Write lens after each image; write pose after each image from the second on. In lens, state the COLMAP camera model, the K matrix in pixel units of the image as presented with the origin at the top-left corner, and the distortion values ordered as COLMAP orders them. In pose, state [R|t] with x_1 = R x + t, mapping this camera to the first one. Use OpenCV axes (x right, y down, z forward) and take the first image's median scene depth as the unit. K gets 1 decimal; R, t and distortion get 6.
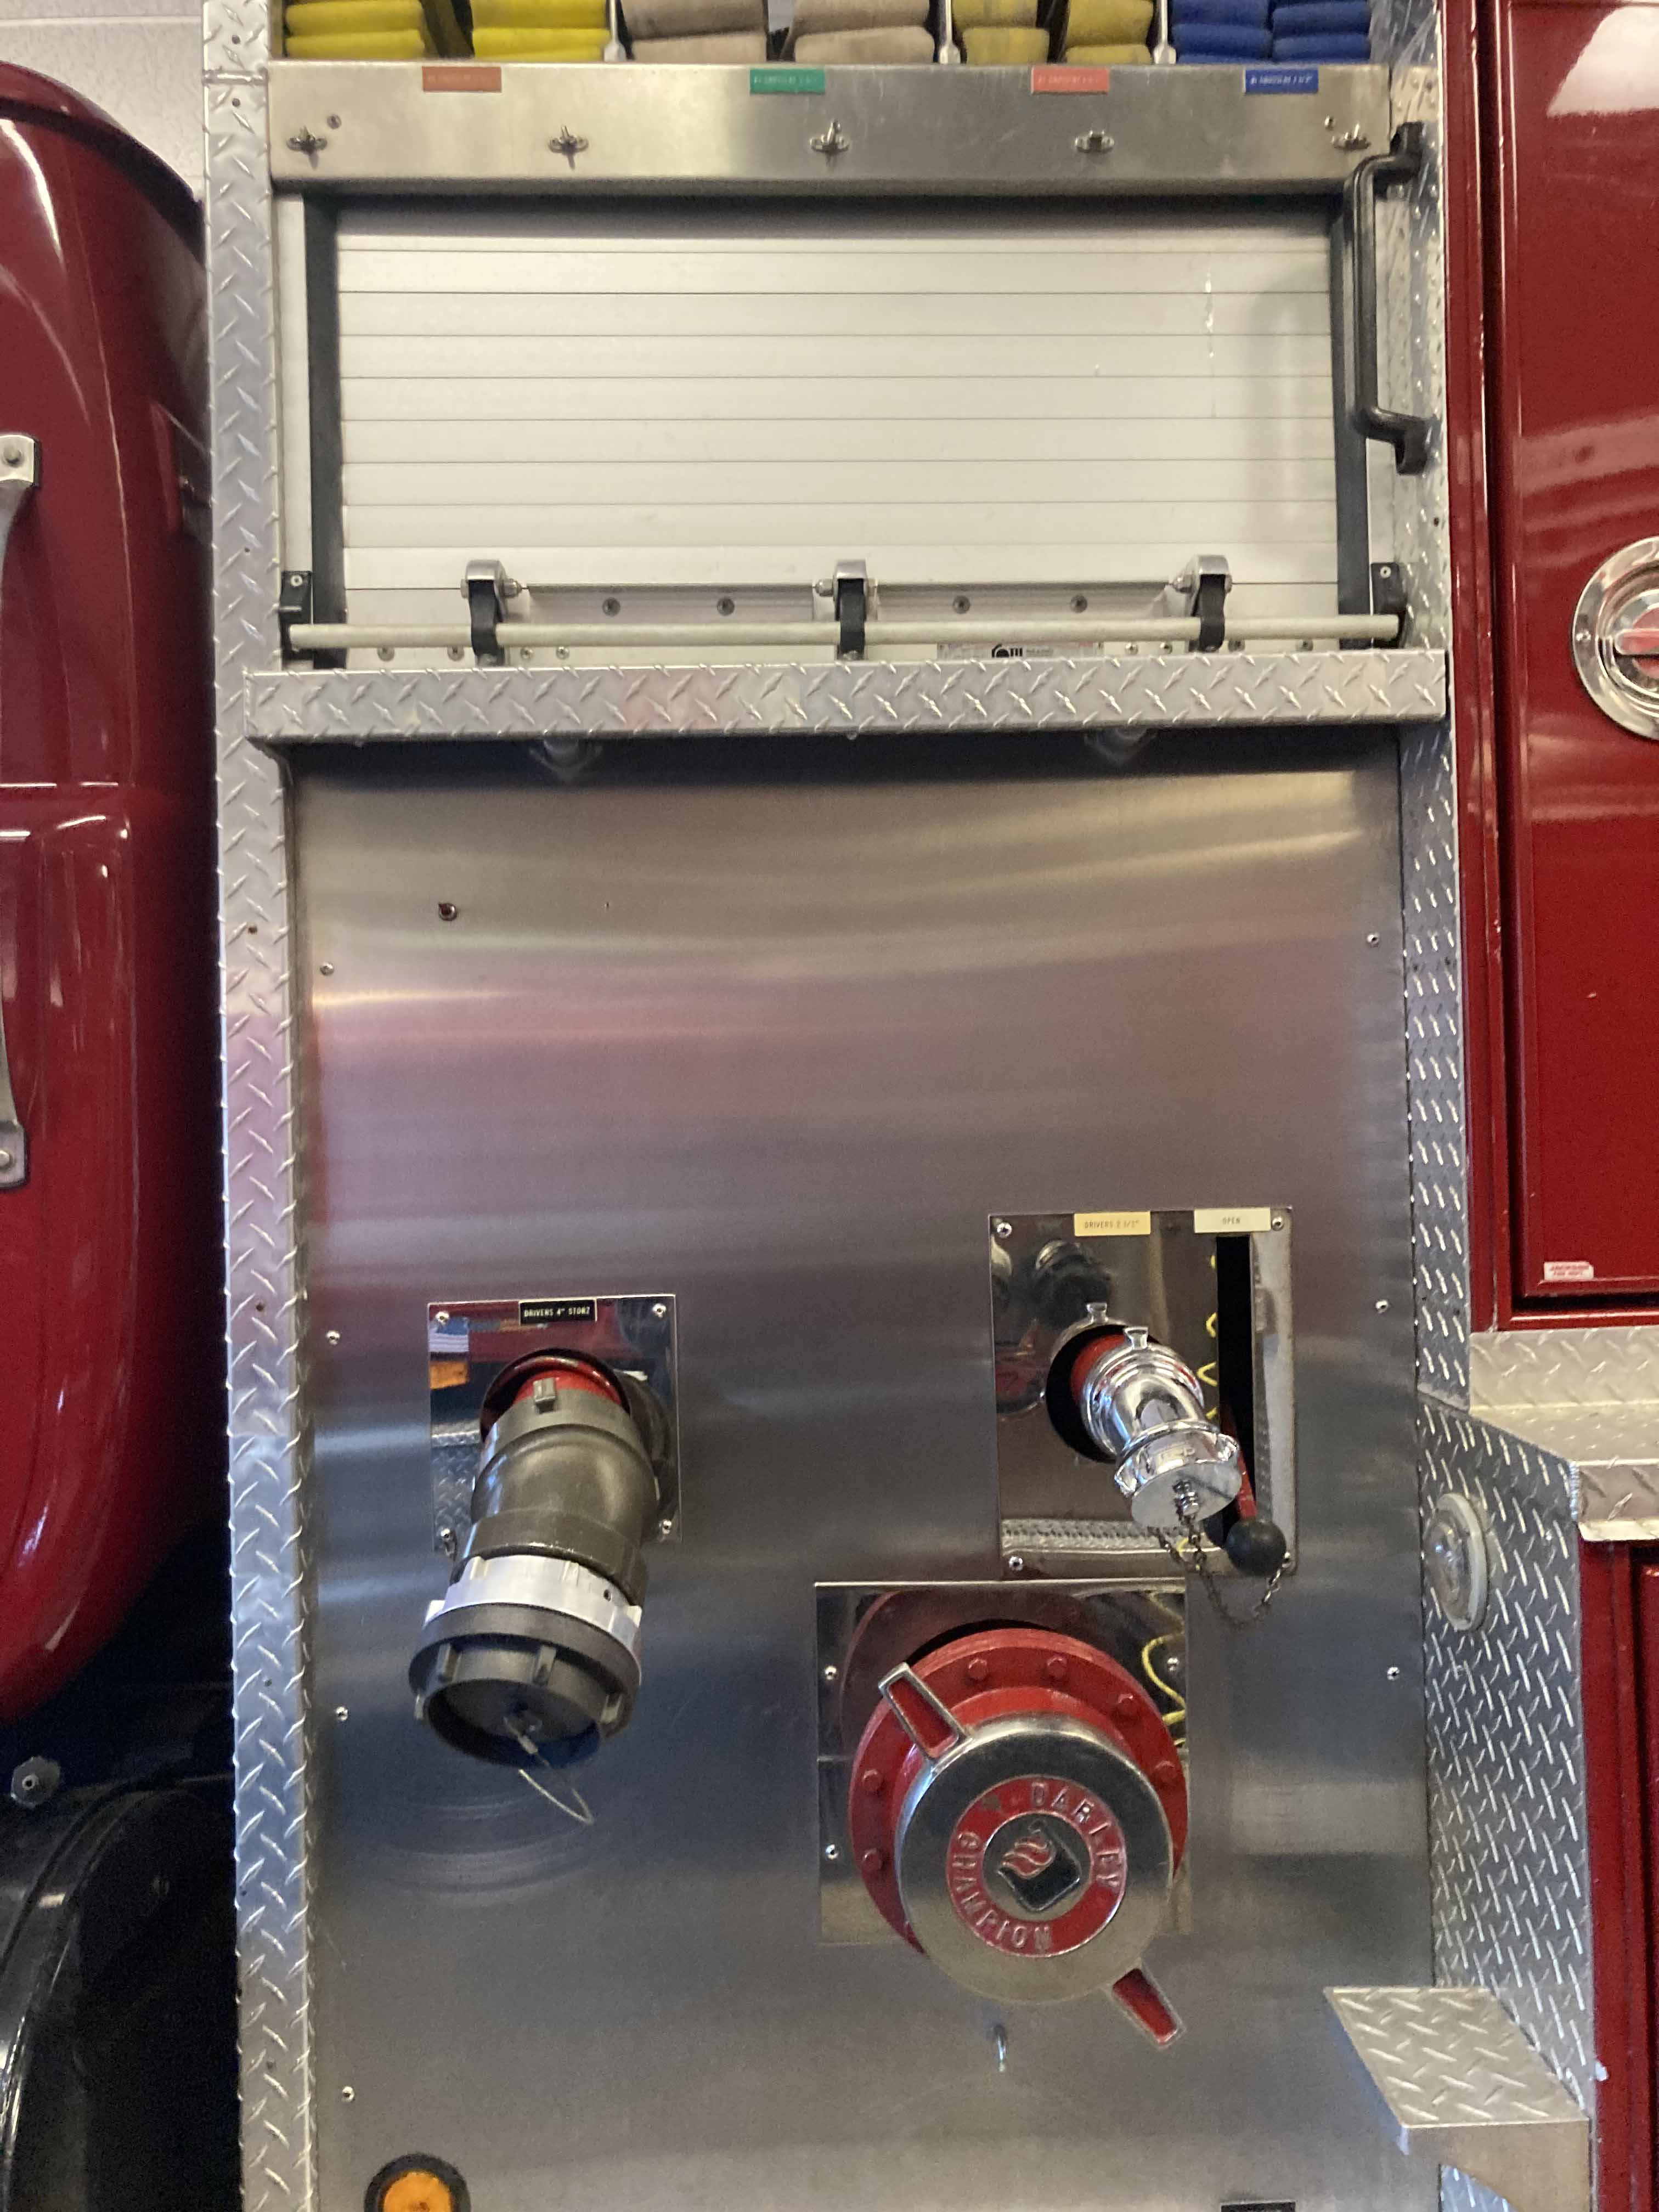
lens RADIAL K [[1814.2, 0, 846.2], [0, 1814.2, 1106.1], [0, 0, 1]] dist [0.027862, -0.003360]
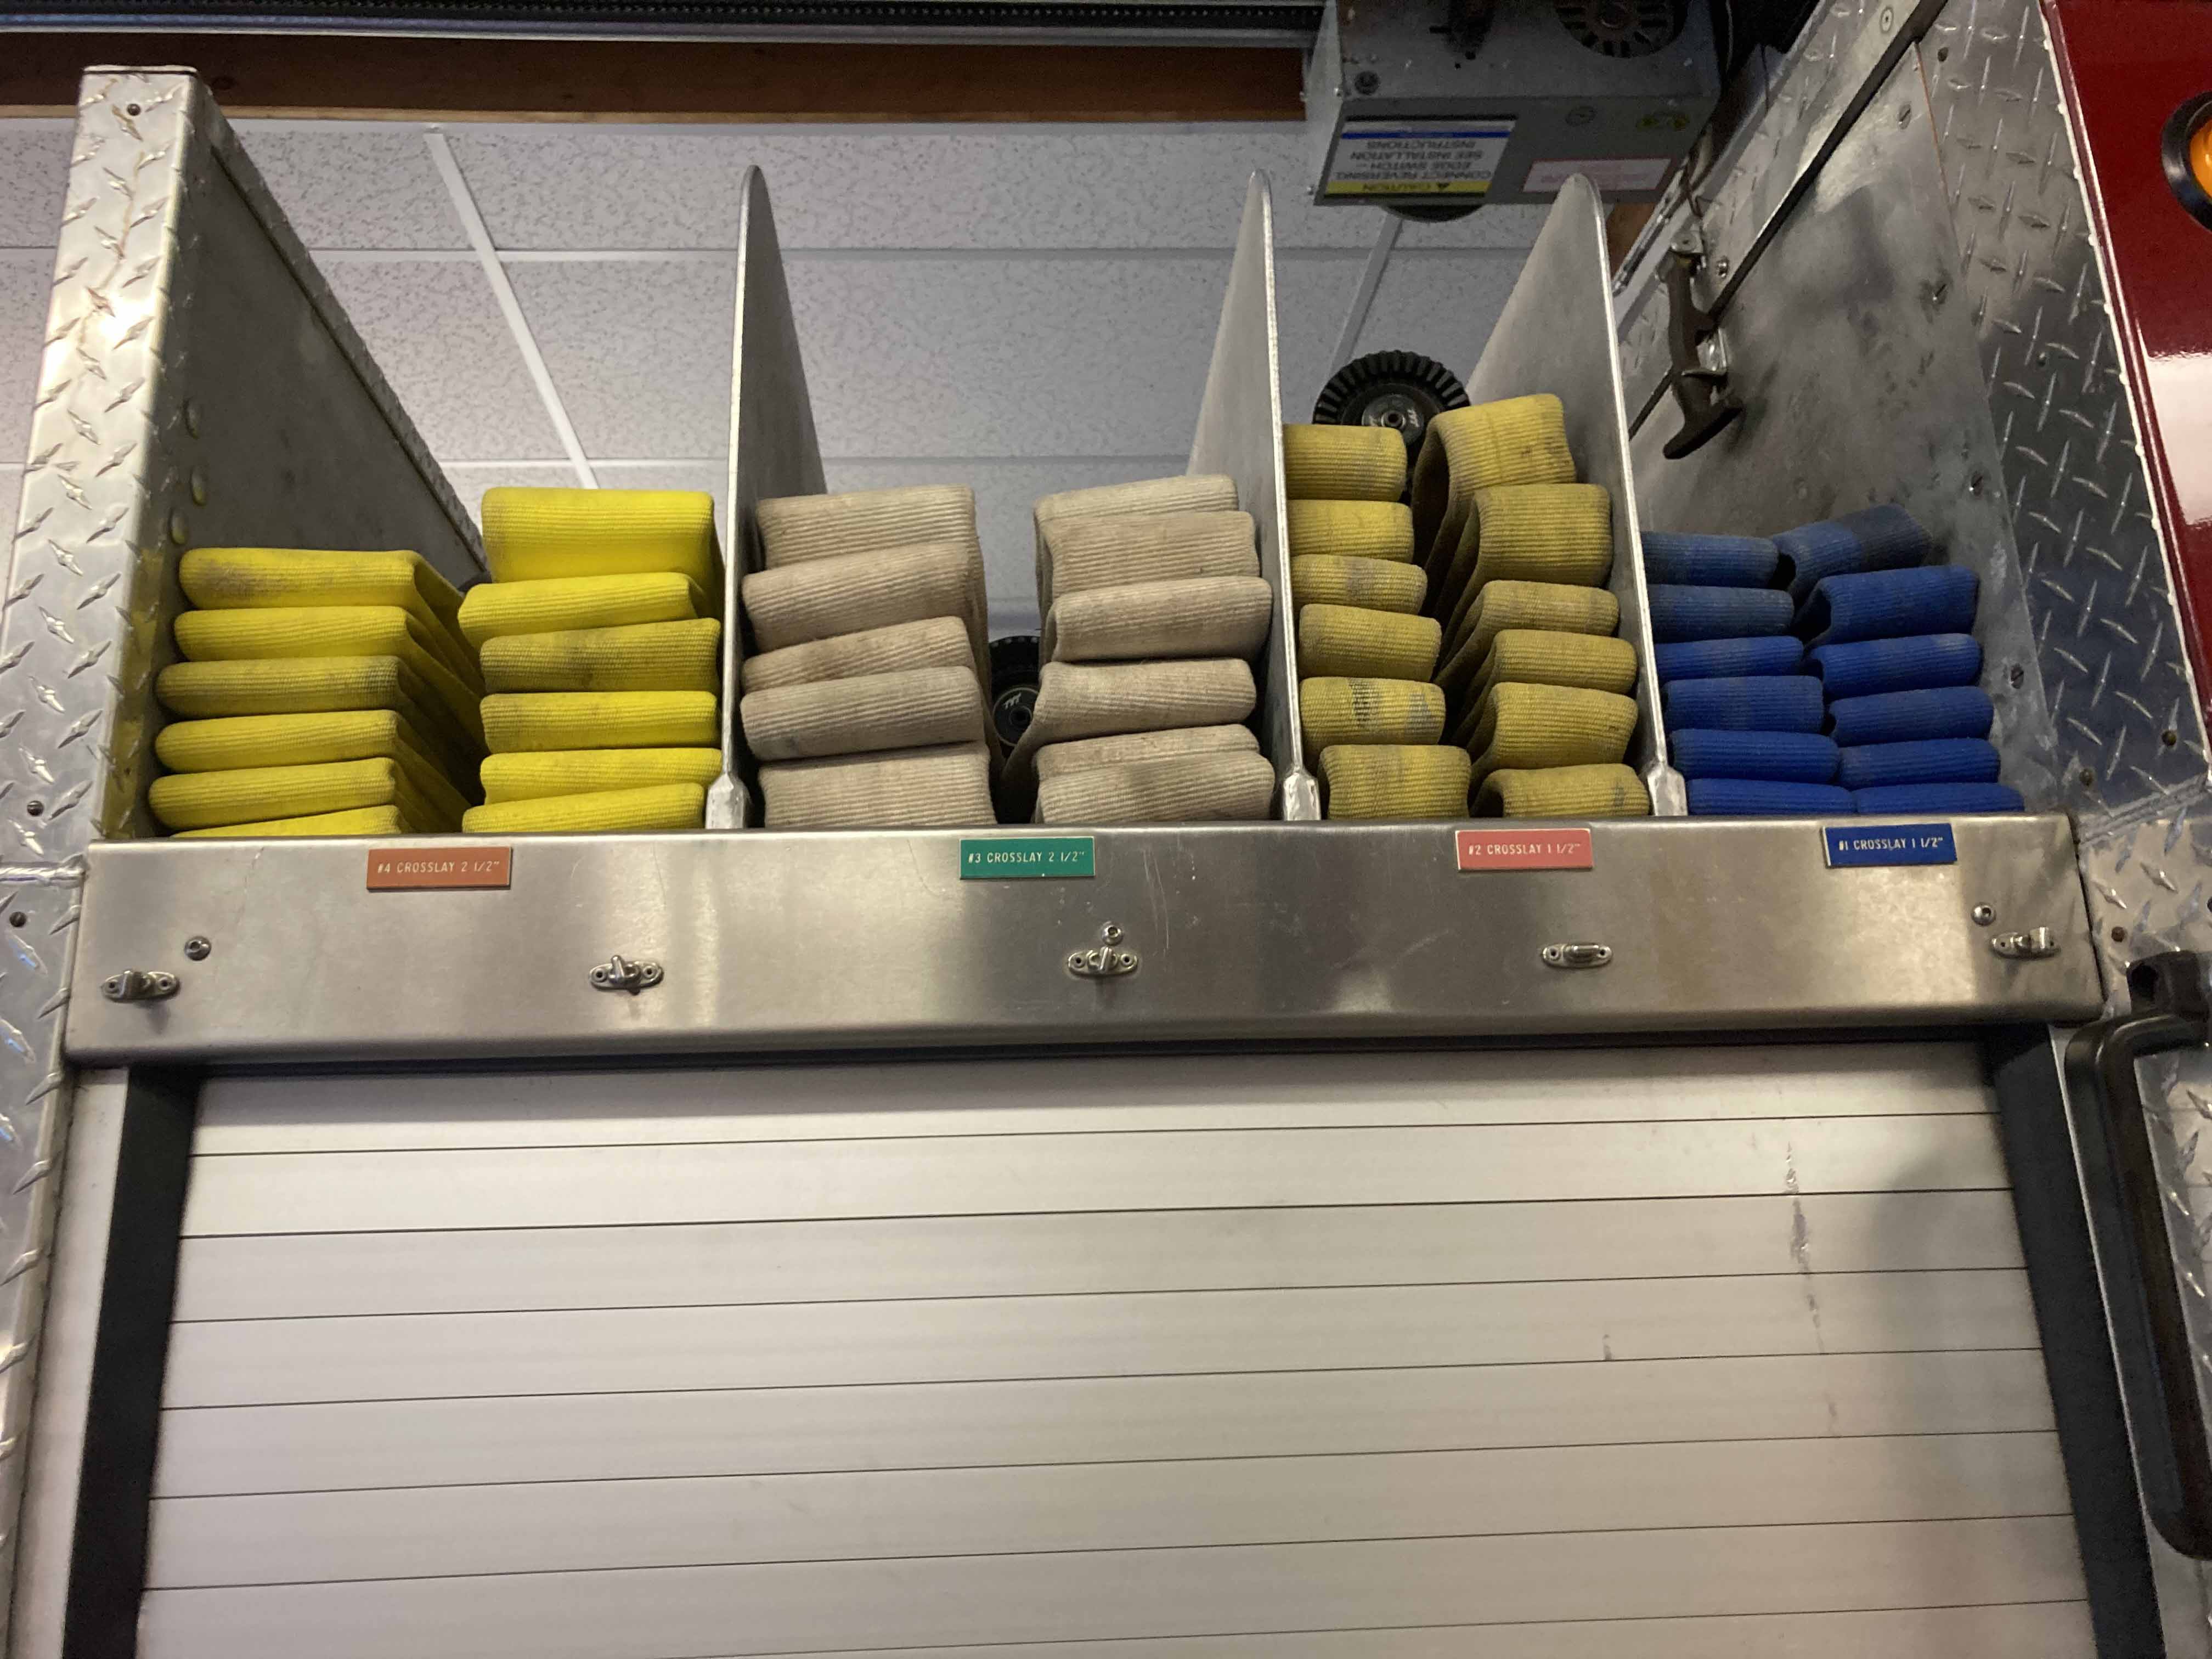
lens RADIAL K [[1814.2, 0, 1091.6], [0, 1814.2, 827.5], [0, 0, 1]] dist [0.027862, -0.003360]
pose [[0.999562, -0.013551, 0.026316, -0.026479], [0.020227, 0.961800, -0.273006, -0.409565], [-0.021611, 0.273418, 0.961652, 0.450455]]
